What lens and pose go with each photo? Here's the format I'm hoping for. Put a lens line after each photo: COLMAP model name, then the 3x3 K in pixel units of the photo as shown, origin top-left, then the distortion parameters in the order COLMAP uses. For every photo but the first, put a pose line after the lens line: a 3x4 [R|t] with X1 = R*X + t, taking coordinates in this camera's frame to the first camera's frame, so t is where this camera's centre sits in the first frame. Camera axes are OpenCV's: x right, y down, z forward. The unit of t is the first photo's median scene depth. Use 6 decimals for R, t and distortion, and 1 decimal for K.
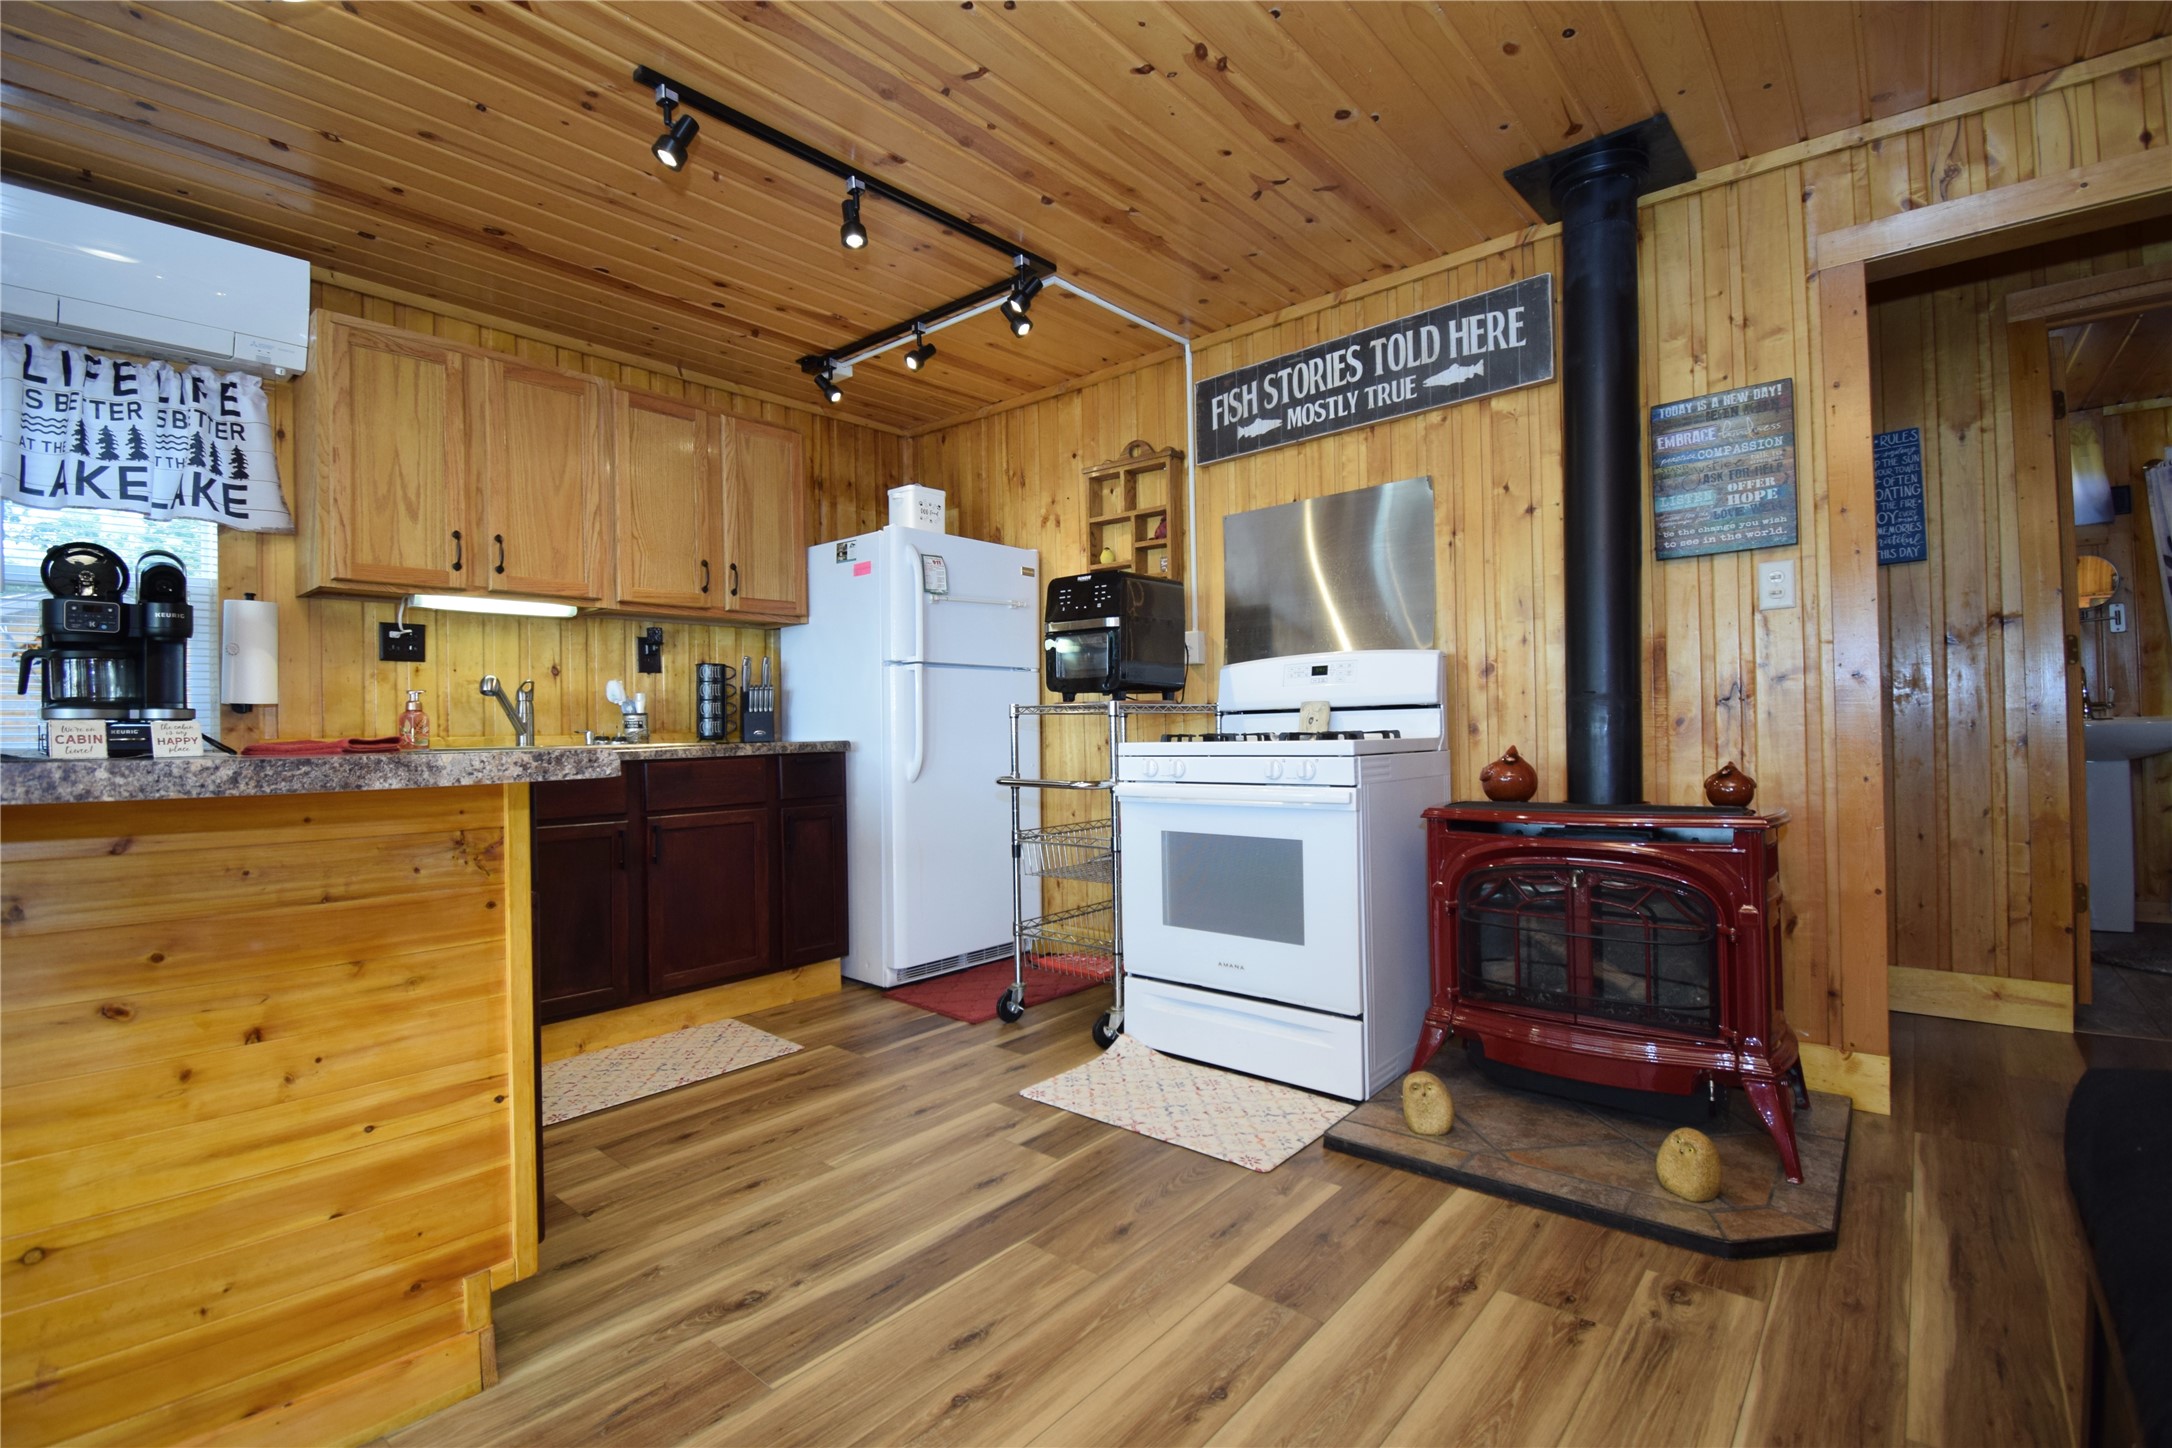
lens RADIAL K [[961.5, 0, 1091.8], [0, 961.5, 729.0], [0, 0, 1]] dist [0.022640, -0.027256]
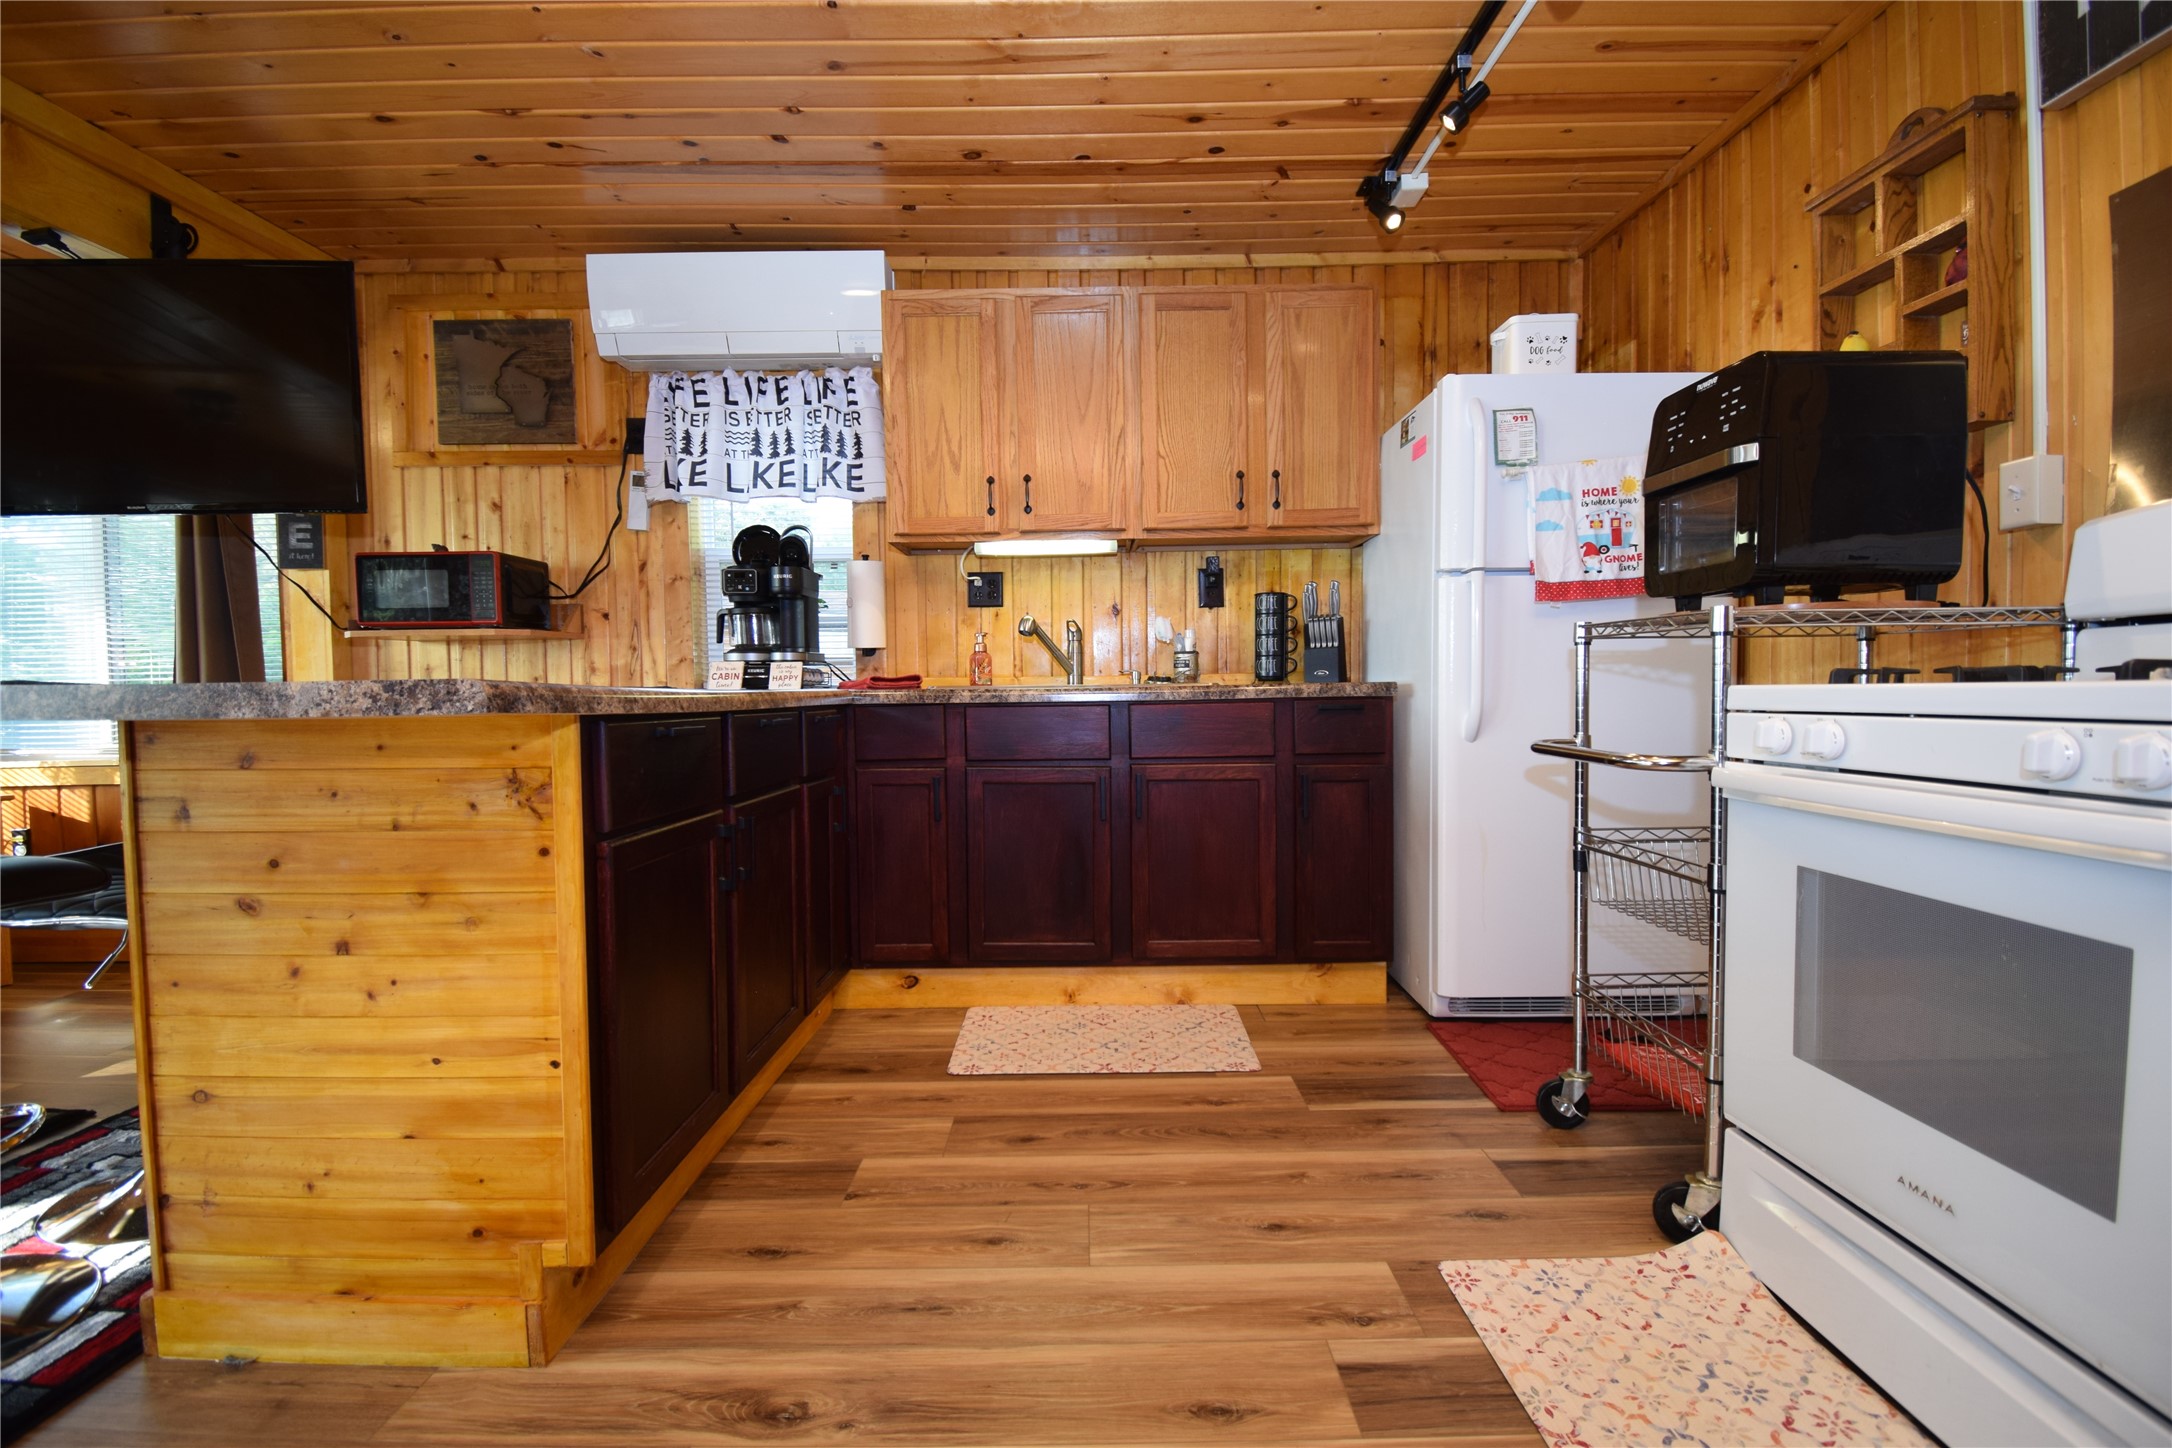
lens RADIAL K [[951.9, 0, 1091.7], [0, 951.9, 729.4], [0, 0, 1]] dist [0.019726, -0.026539]
pose [[0.655151, 0.040603, -0.754406, 0.198622], [0.001540, 0.998481, 0.055077, 0.009491], [0.755496, -0.037245, 0.654094, 0.413854]]
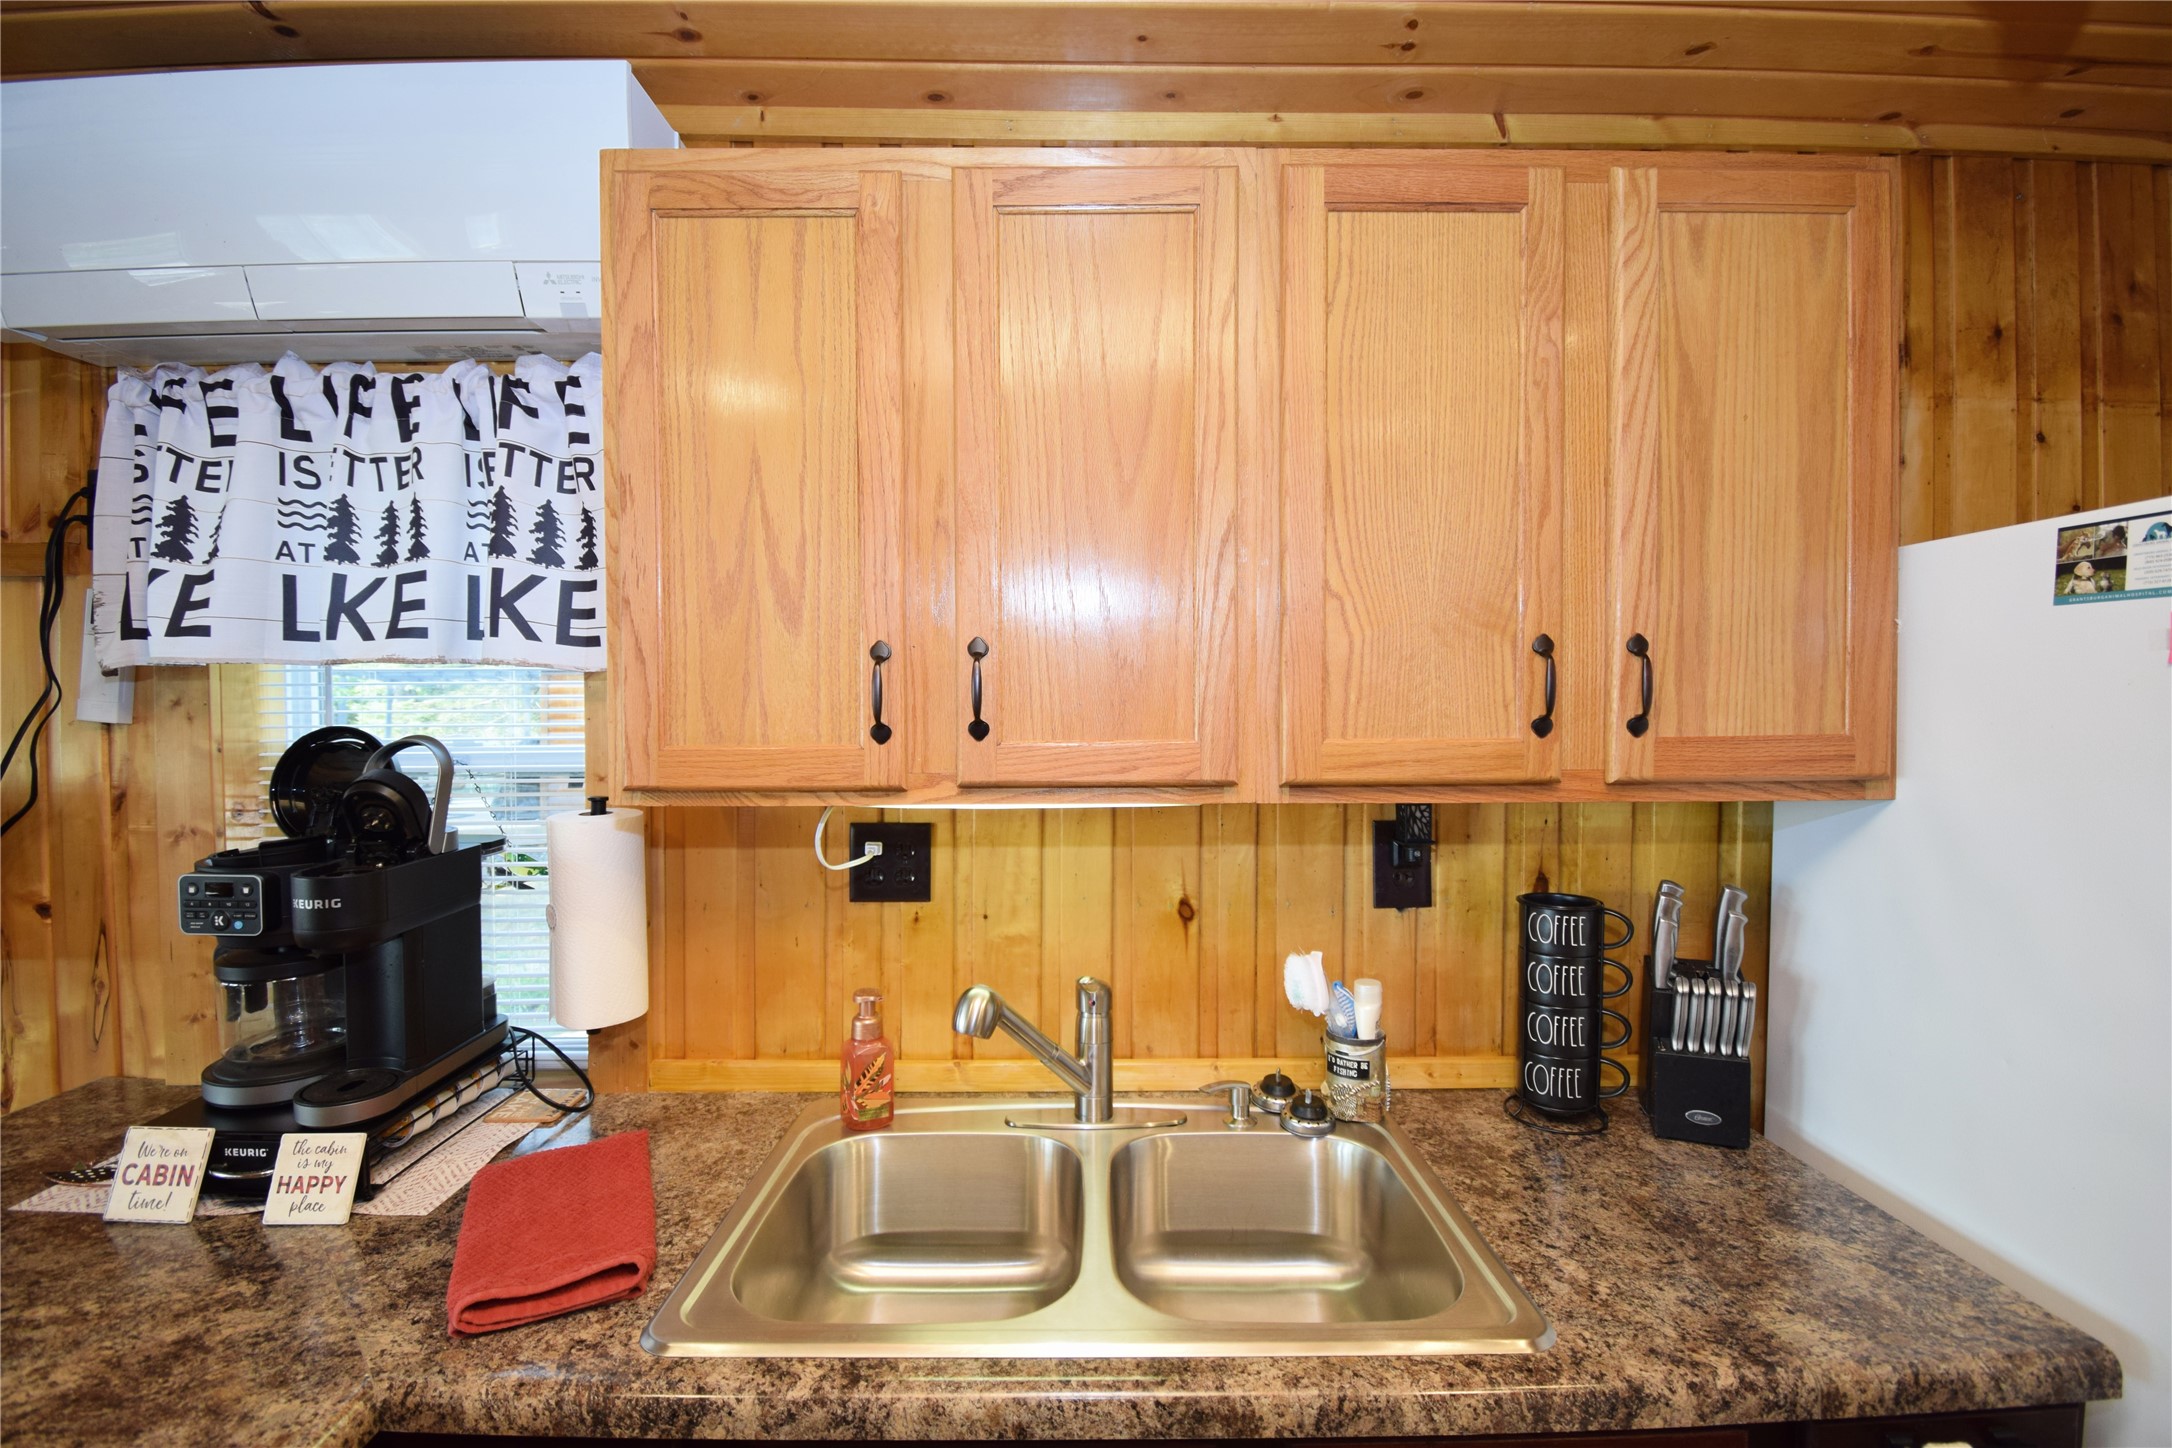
lens RADIAL K [[951.9, 0, 1091.7], [0, 951.9, 729.4], [0, 0, 1]] dist [0.019726, -0.026539]
pose [[0.658403, 0.034975, -0.751852, -0.318722], [-0.011799, 0.999277, 0.036153, -0.188540], [0.752573, -0.014932, 0.658340, 0.829477]]
